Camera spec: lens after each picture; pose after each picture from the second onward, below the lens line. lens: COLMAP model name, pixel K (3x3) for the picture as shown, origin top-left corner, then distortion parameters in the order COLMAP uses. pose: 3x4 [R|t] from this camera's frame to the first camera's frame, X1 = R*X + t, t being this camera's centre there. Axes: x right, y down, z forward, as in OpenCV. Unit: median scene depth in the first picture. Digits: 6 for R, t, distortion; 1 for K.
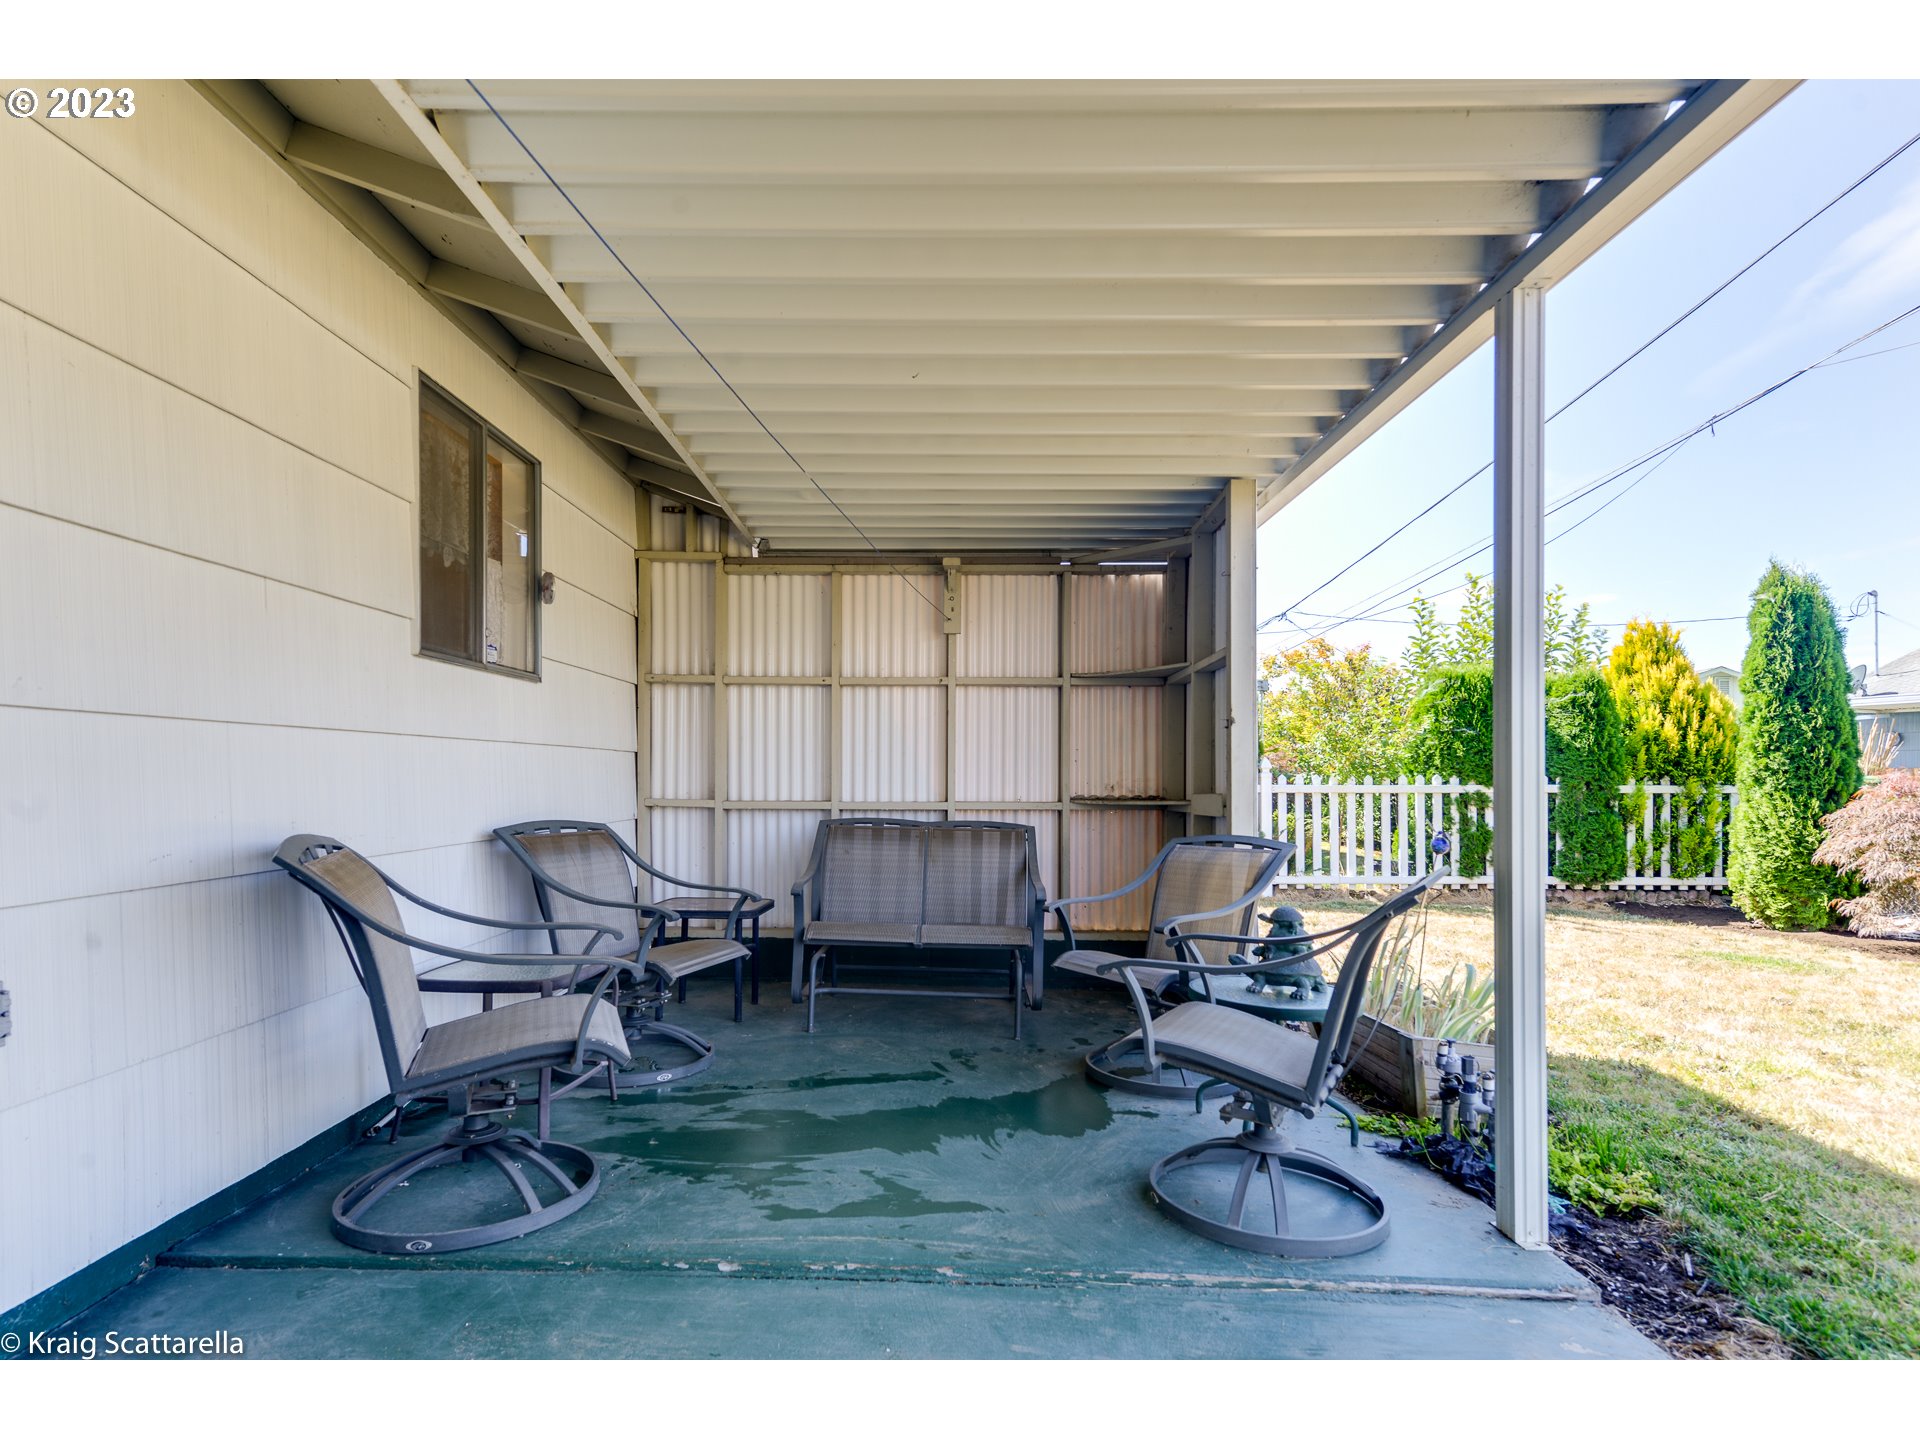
lens RADIAL K [[934.7, 0, 957.8], [0, 934.7, 764.8], [0, 0, 1]] dist [0.013525, 0.000003]
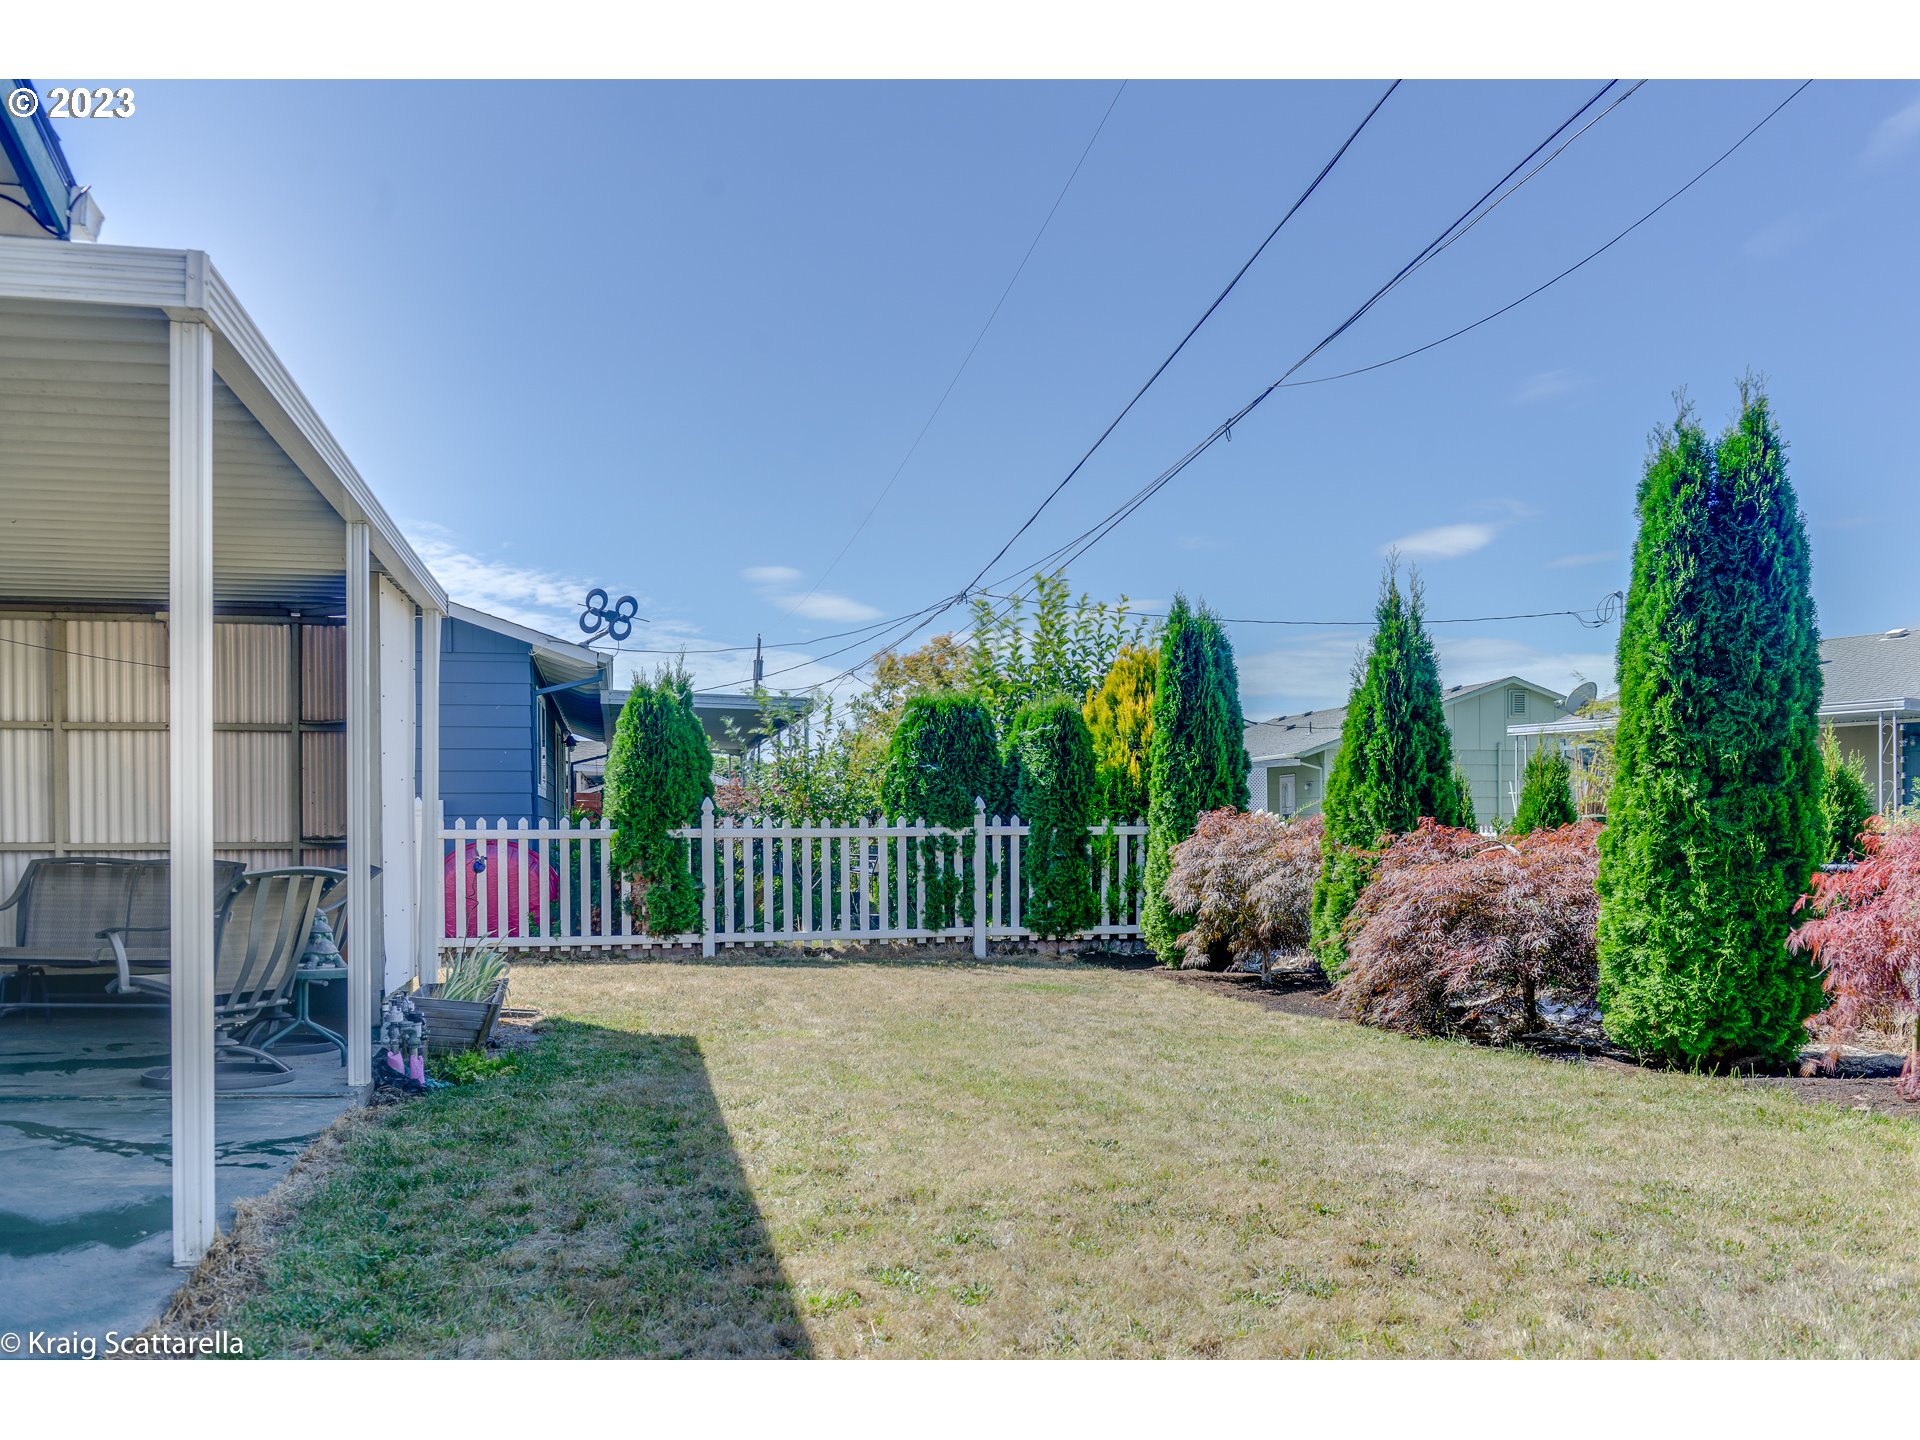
lens RADIAL K [[1542.6, 0, 935.6], [0, 1542.6, 856.5], [0, 0, 1]] dist [-0.002544, -0.004450]
pose [[0.977661, -0.011138, 0.209894, 0.239631], [0.004440, 0.999467, 0.032355, 0.001665], [-0.210143, -0.030700, 0.977189, -0.452984]]
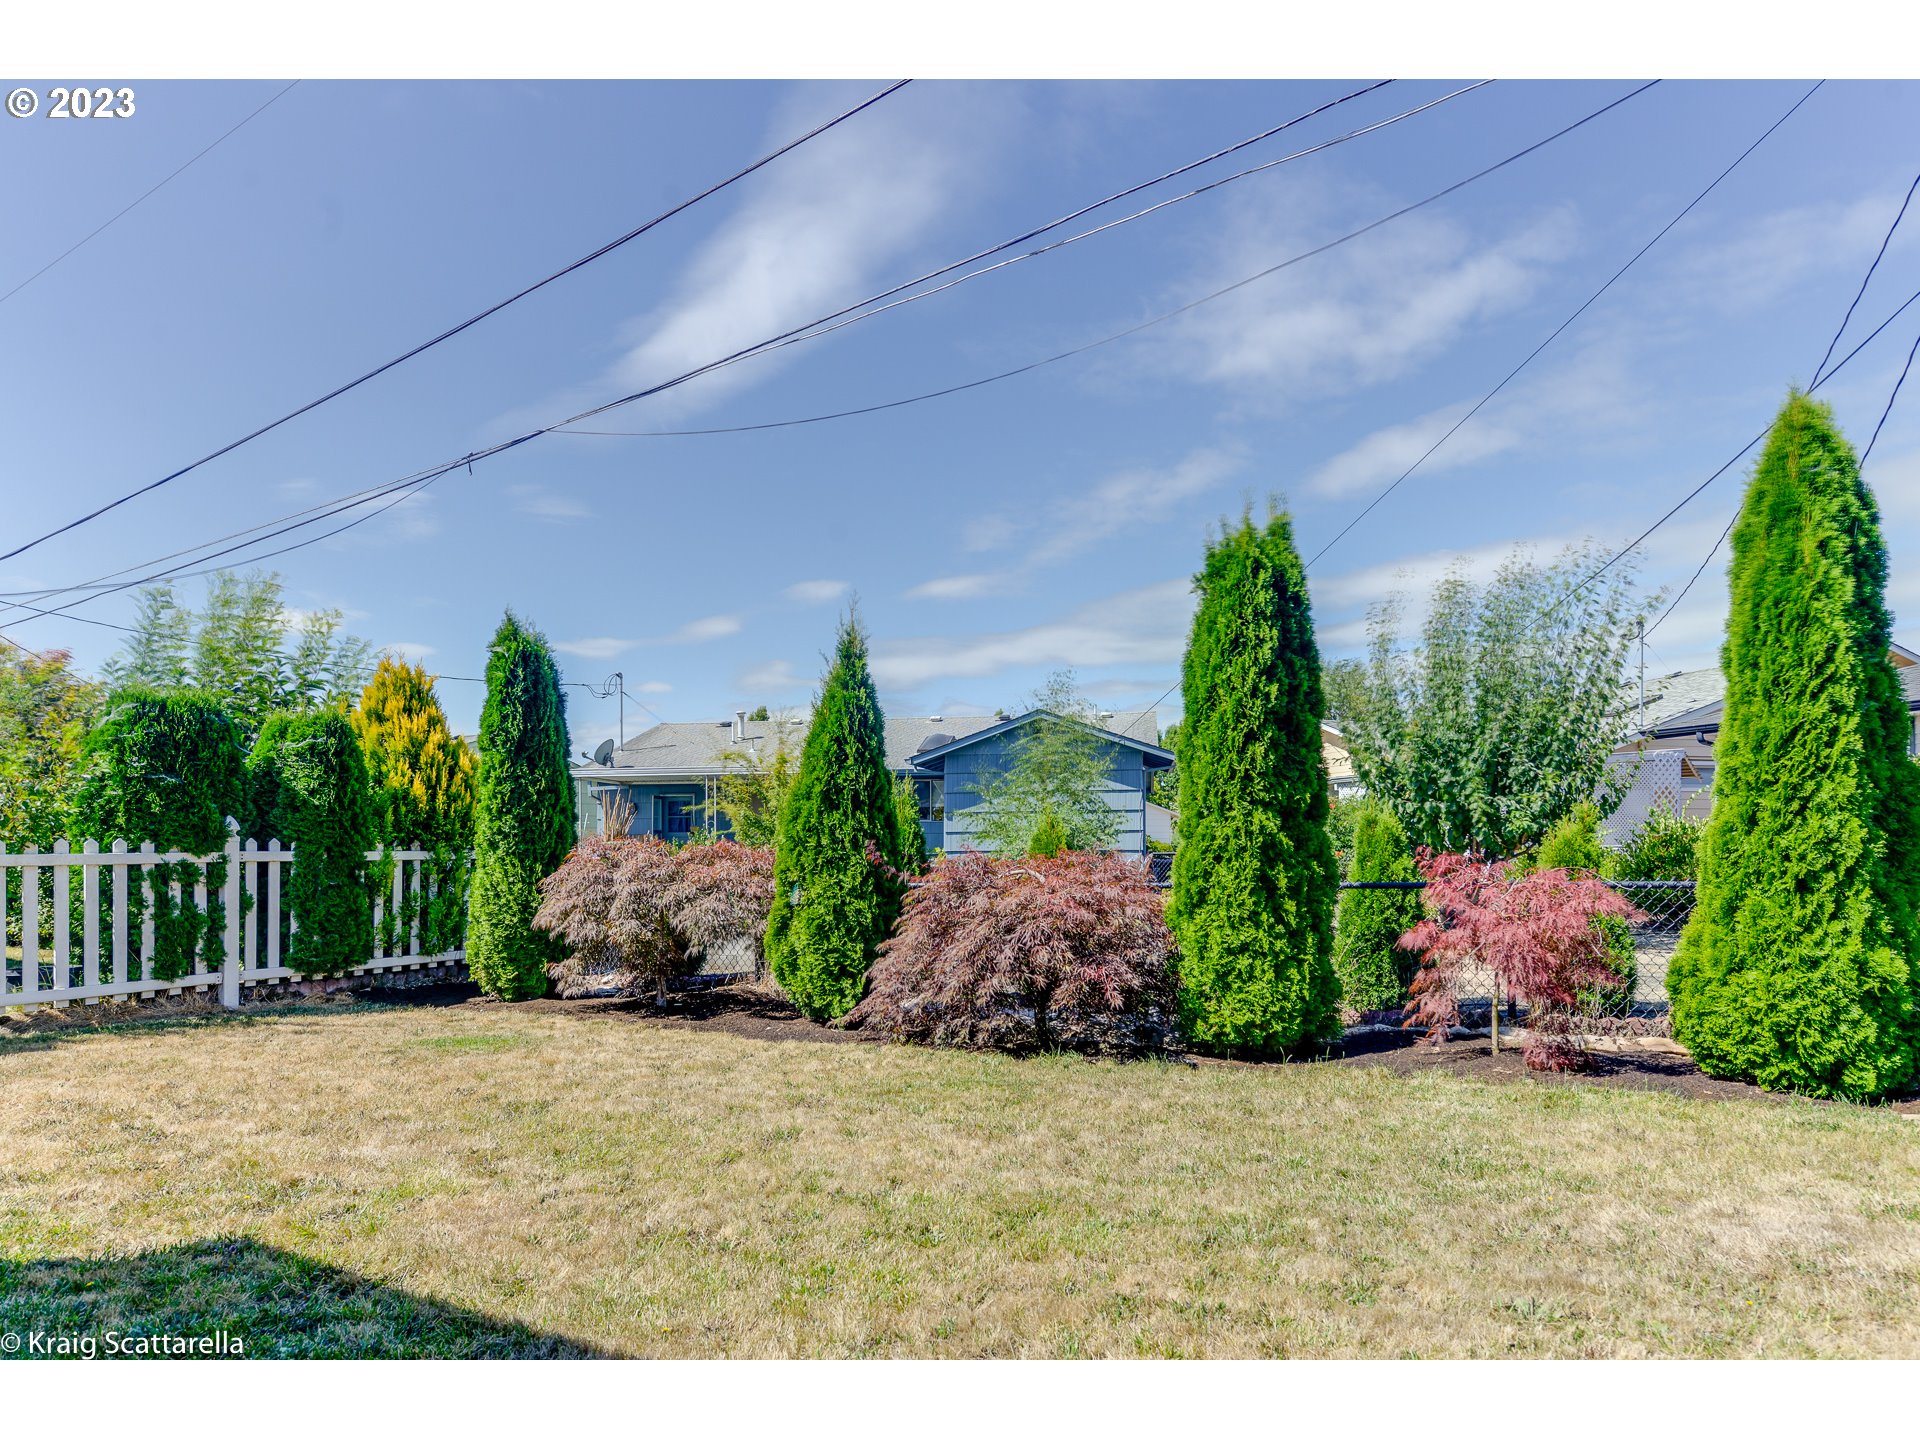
lens RADIAL K [[1110.5, 0, 958.9], [0, 1110.5, 835.5], [0, 0, 1]] dist [0.002274, 0.001091]
pose [[0.495263, 0.003682, 0.868735, 0.100916], [-0.007774, 0.999970, 0.000194, 0.003303], [-0.868708, -0.006849, 0.495277, 0.043013]]
